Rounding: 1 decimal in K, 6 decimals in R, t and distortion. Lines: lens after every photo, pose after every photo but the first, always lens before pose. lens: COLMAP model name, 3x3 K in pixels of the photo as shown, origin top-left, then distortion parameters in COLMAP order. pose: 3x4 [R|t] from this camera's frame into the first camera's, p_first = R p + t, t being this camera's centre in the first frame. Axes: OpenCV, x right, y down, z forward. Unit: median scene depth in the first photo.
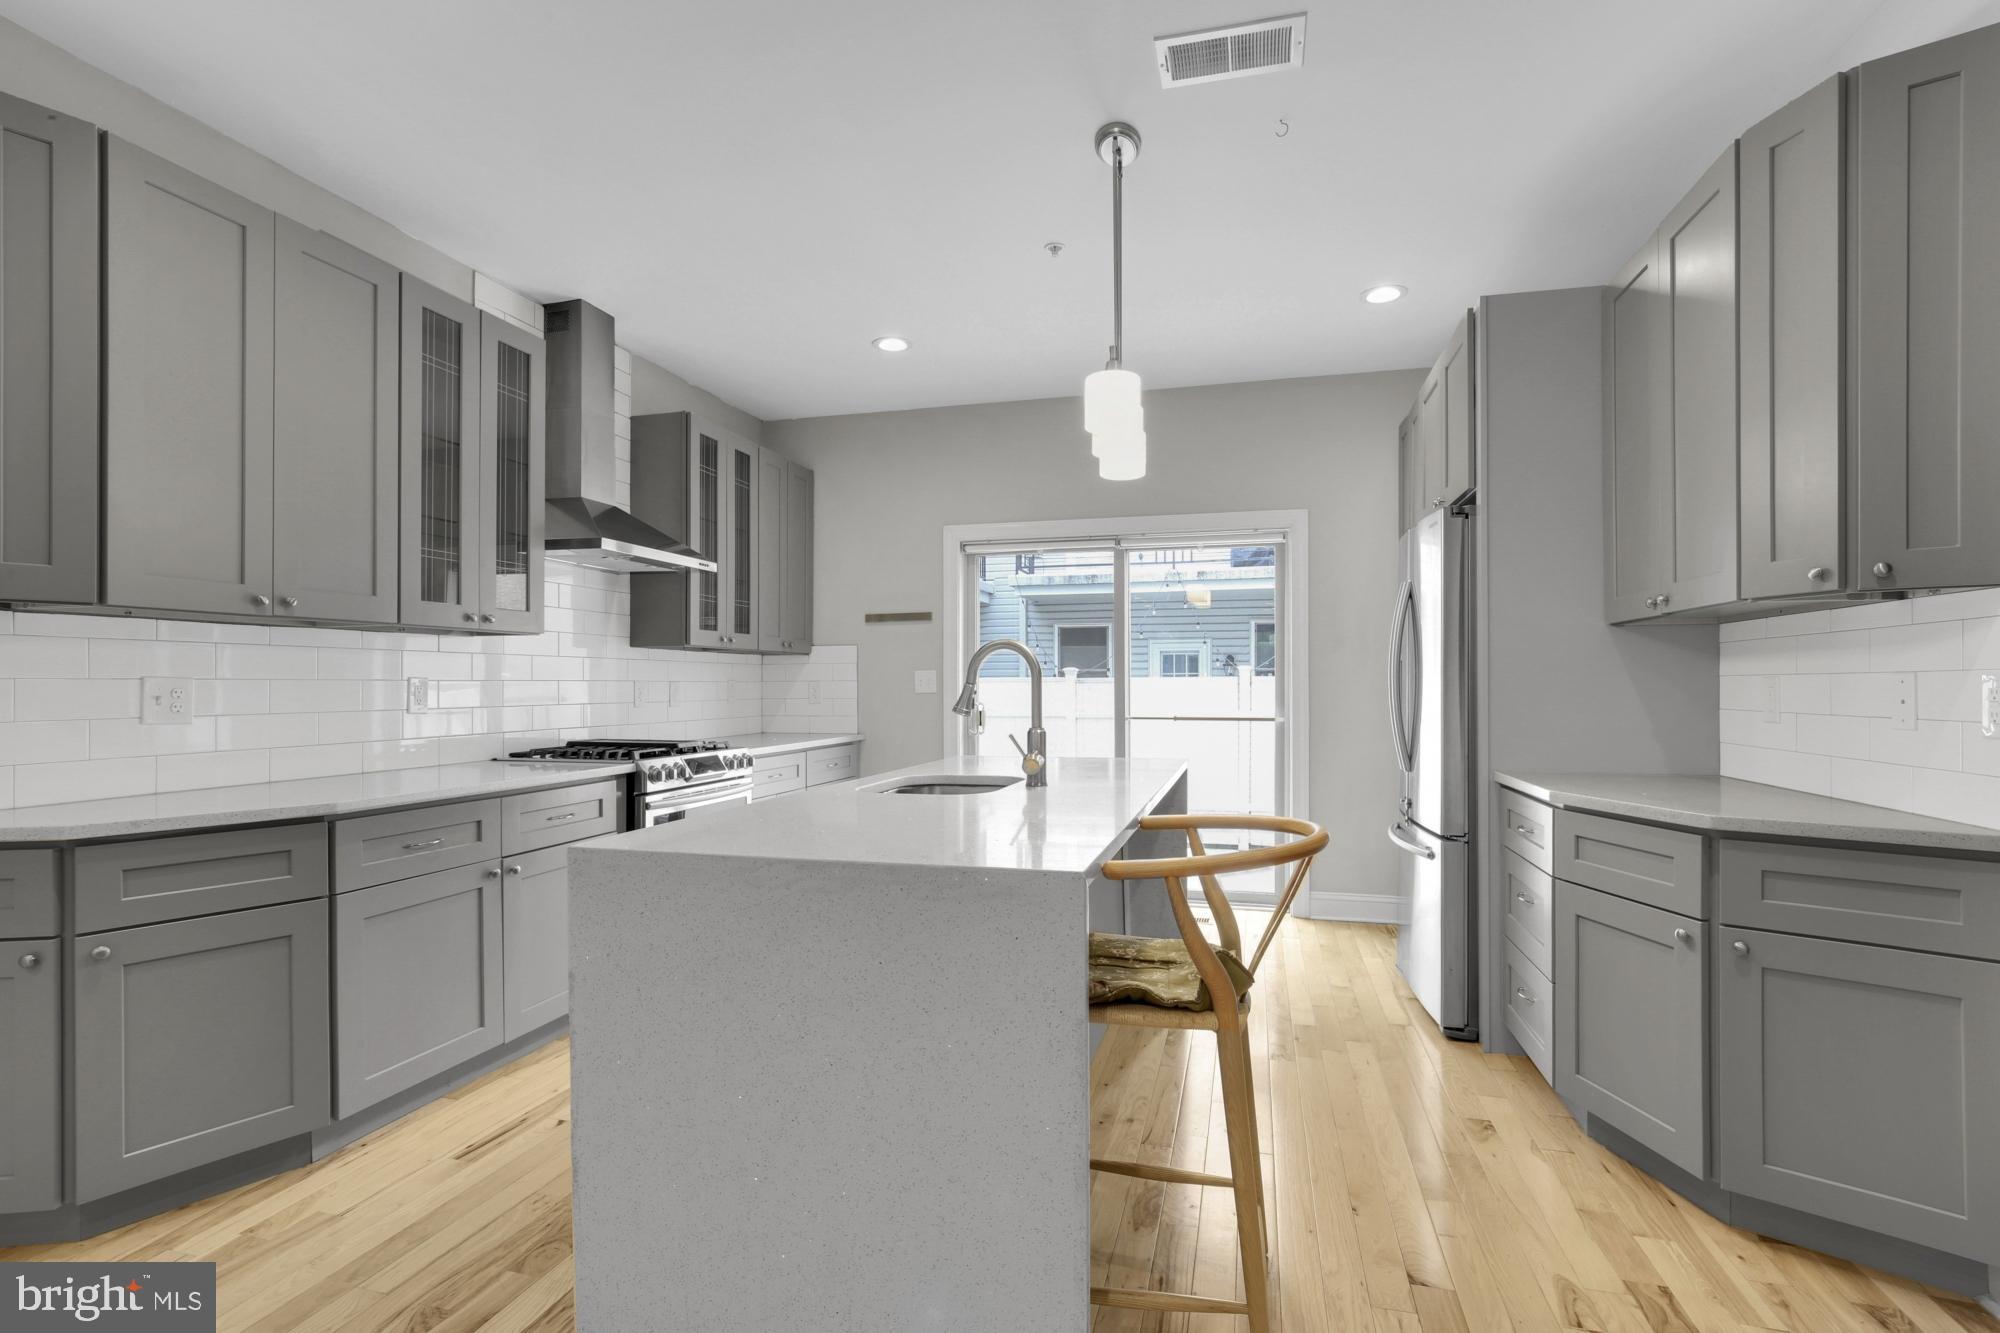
lens RADIAL K [[948.9, 0, 1008.0], [0, 948.9, 680.2], [0, 0, 1]] dist [-0.034248, 0.002071]
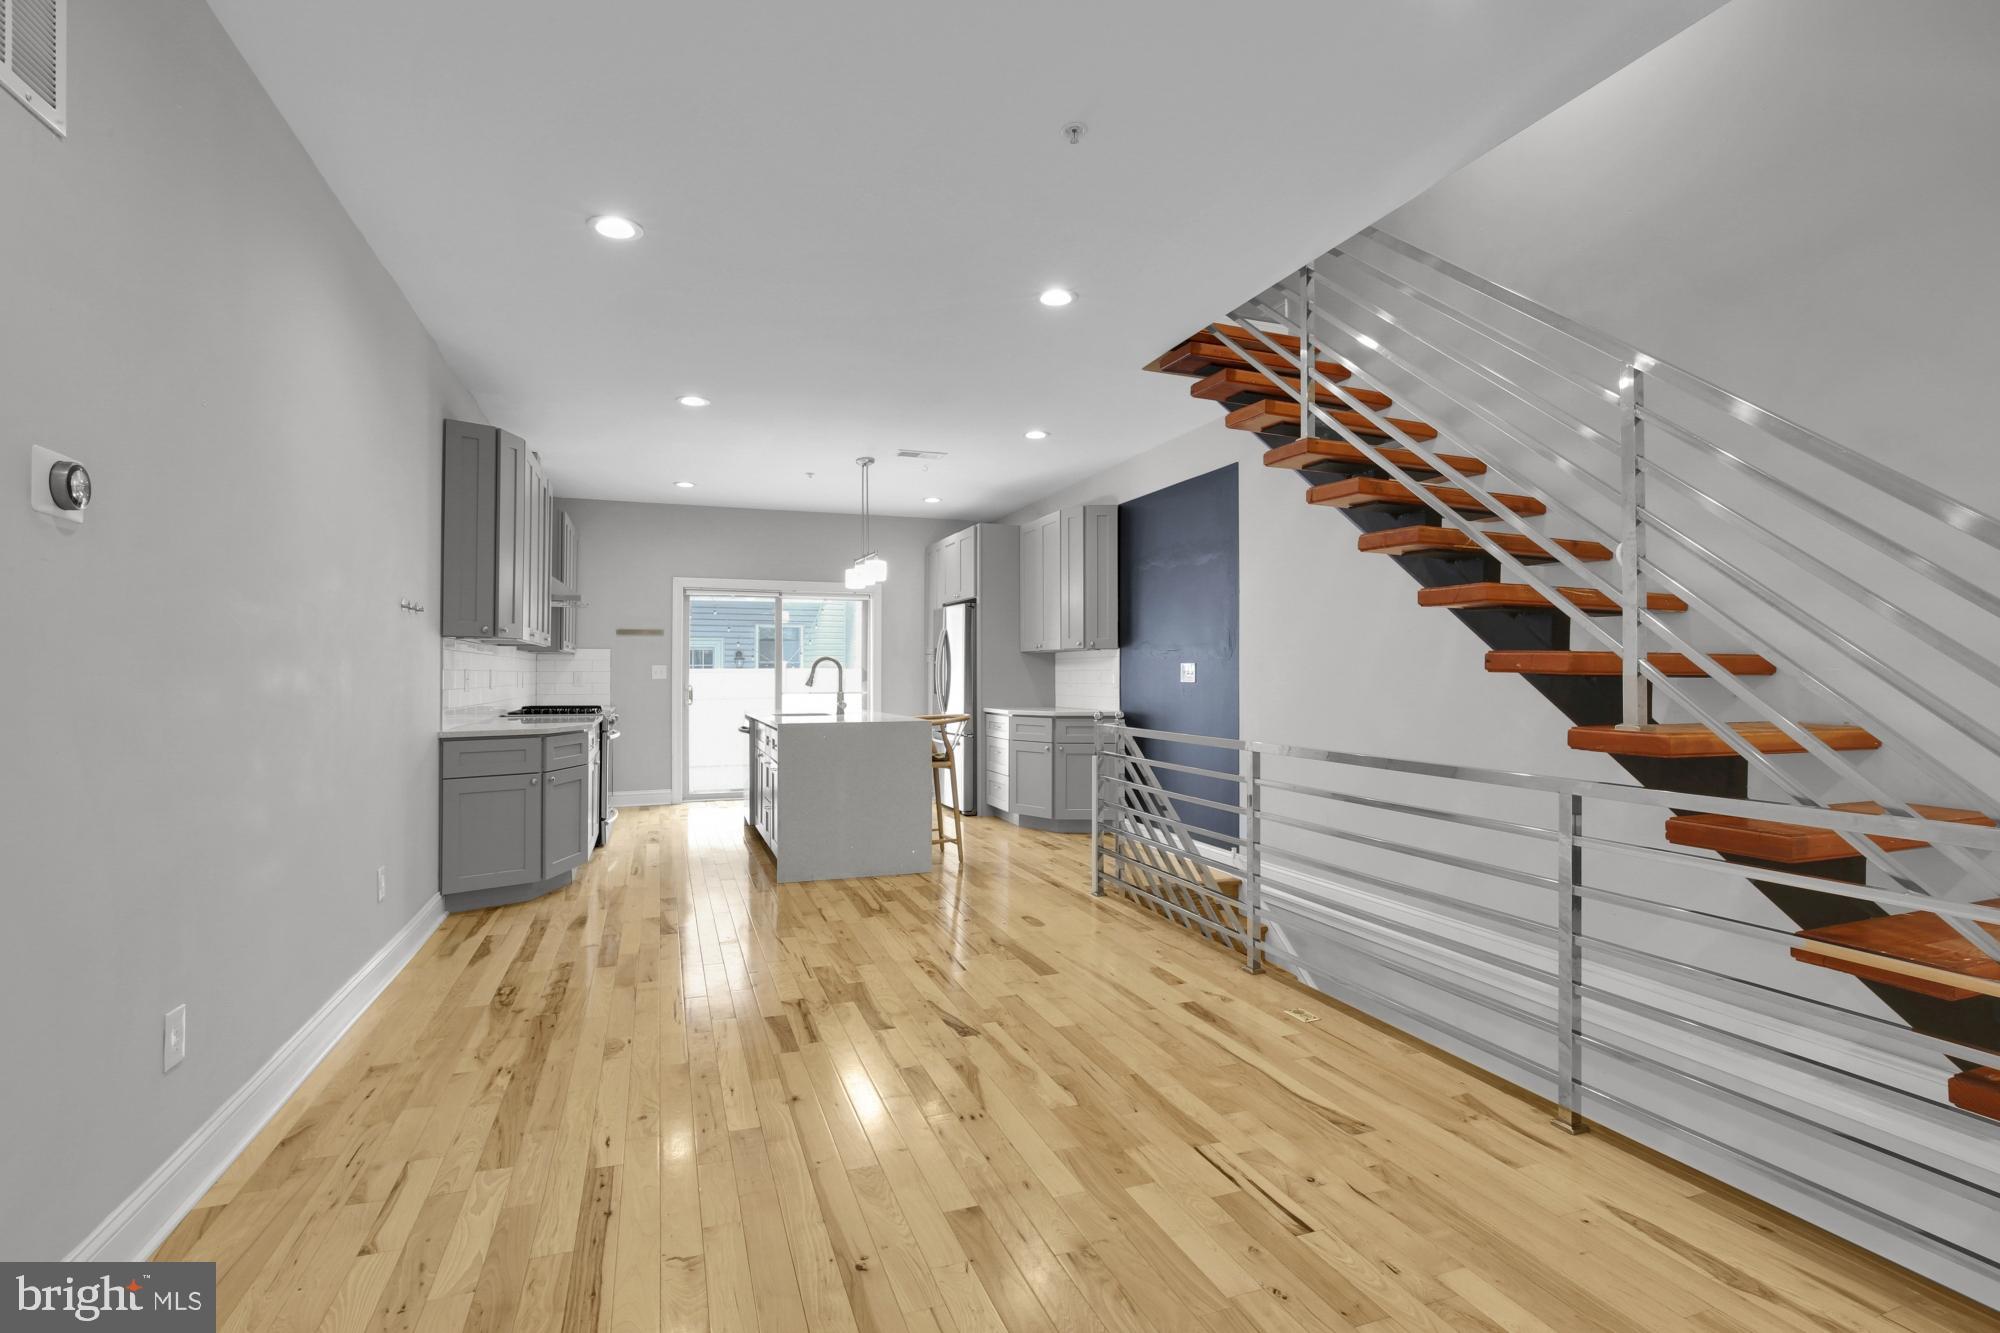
lens RADIAL K [[948.9, 0, 1019.4], [0, 948.9, 683.7], [0, 0, 1]] dist [-0.034248, 0.002071]
pose [[0.811703, -0.006235, 0.584038, -0.671671], [-0.001817, 0.999911, 0.013200, -0.001978], [-0.584068, -0.011776, 0.811619, -0.852484]]
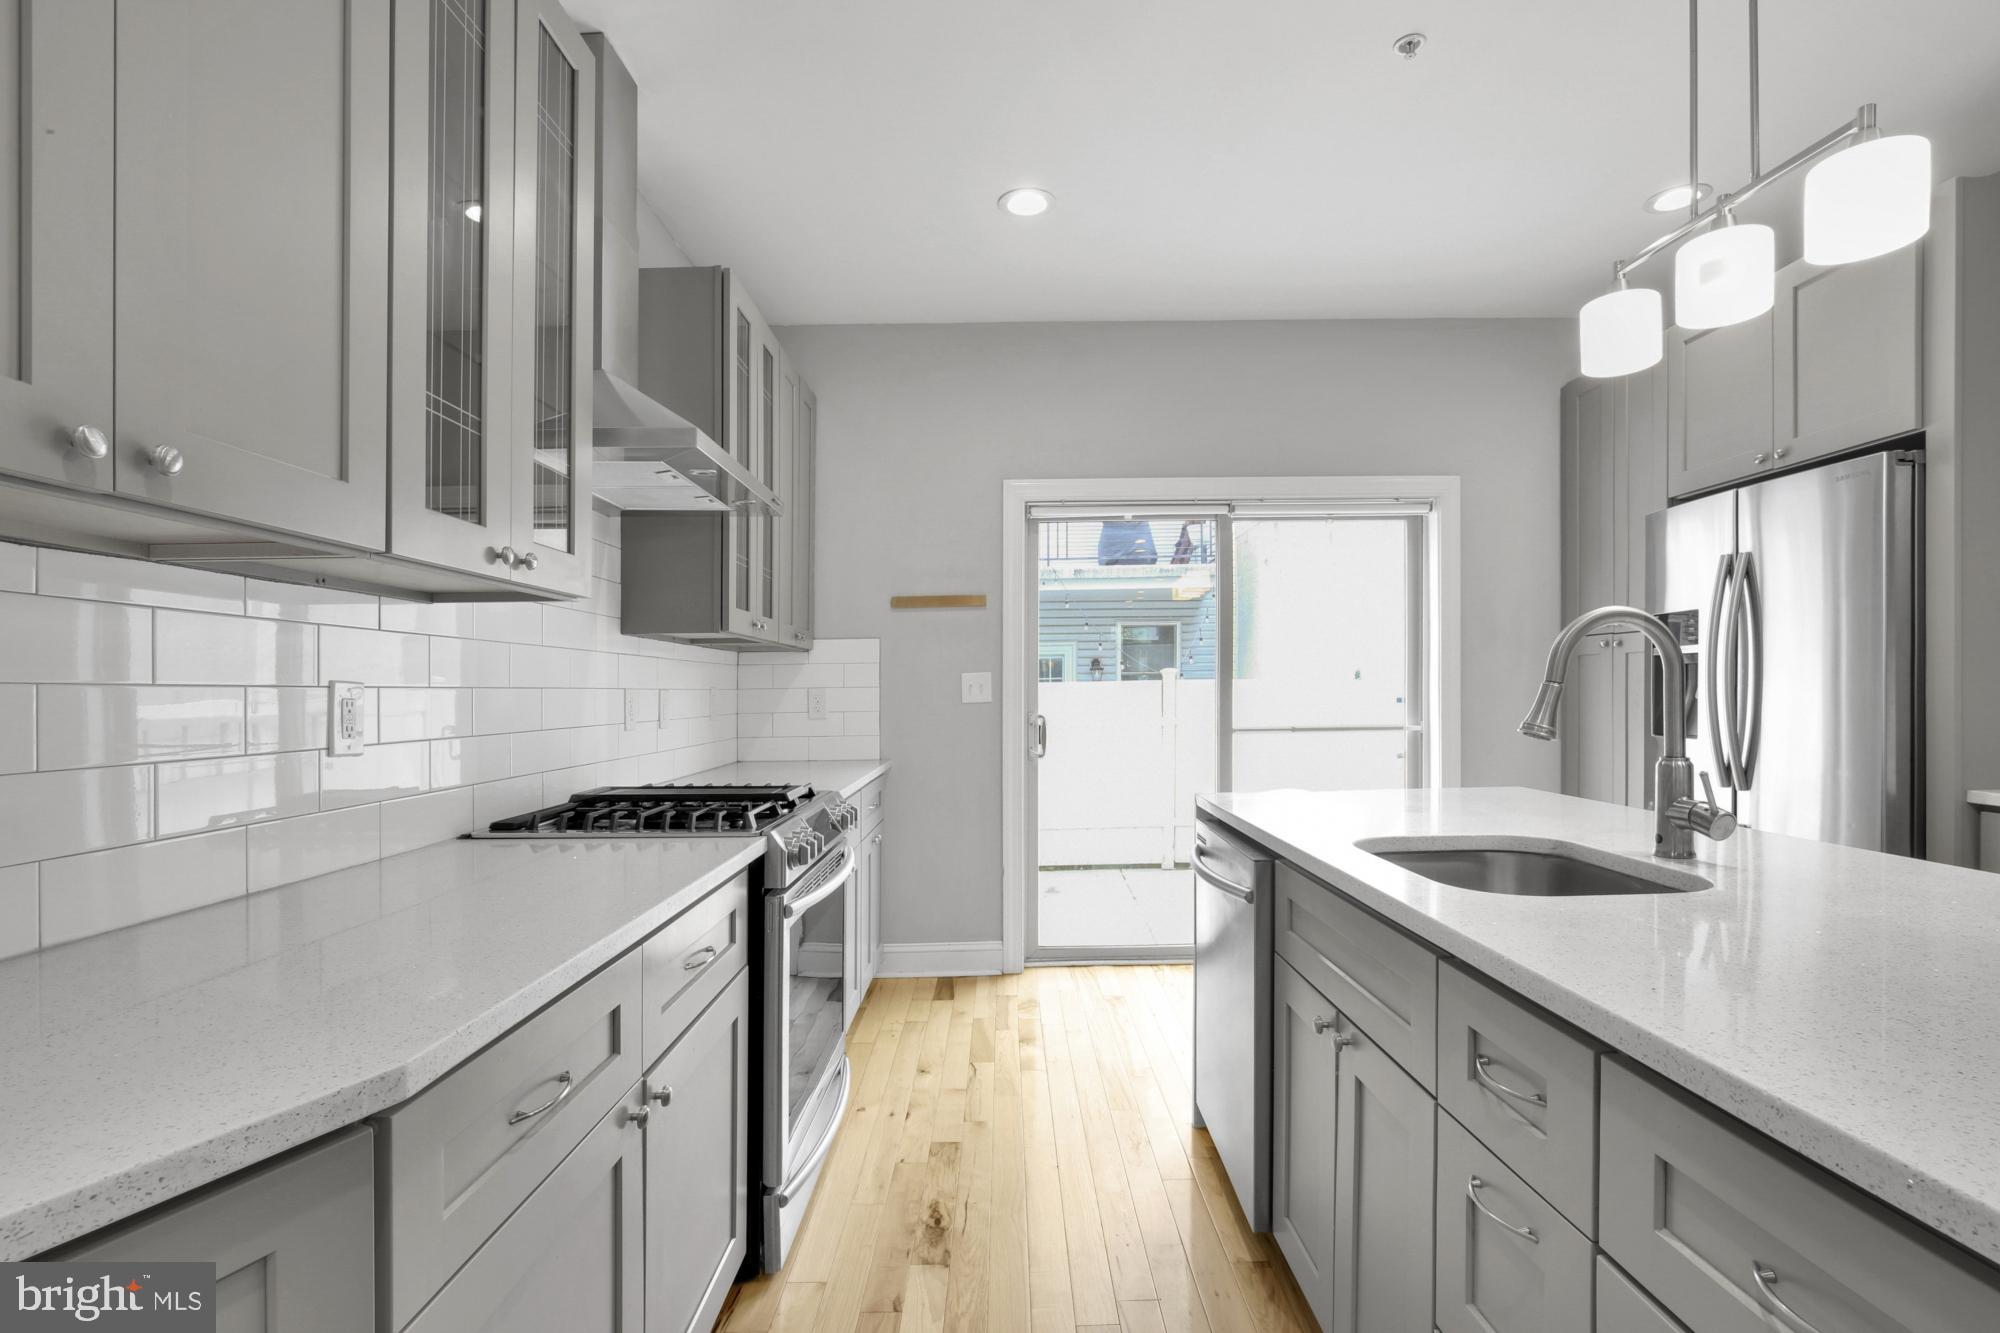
lens RADIAL K [[948.9, 0, 1006.1], [0, 948.9, 672.2], [0, 0, 1]] dist [-0.034248, 0.002071]
pose [[0.965645, -0.005402, 0.259807, -0.326681], [0.009837, 0.999827, -0.015770, 0.002196], [-0.259677, 0.017784, 0.965532, 0.344307]]
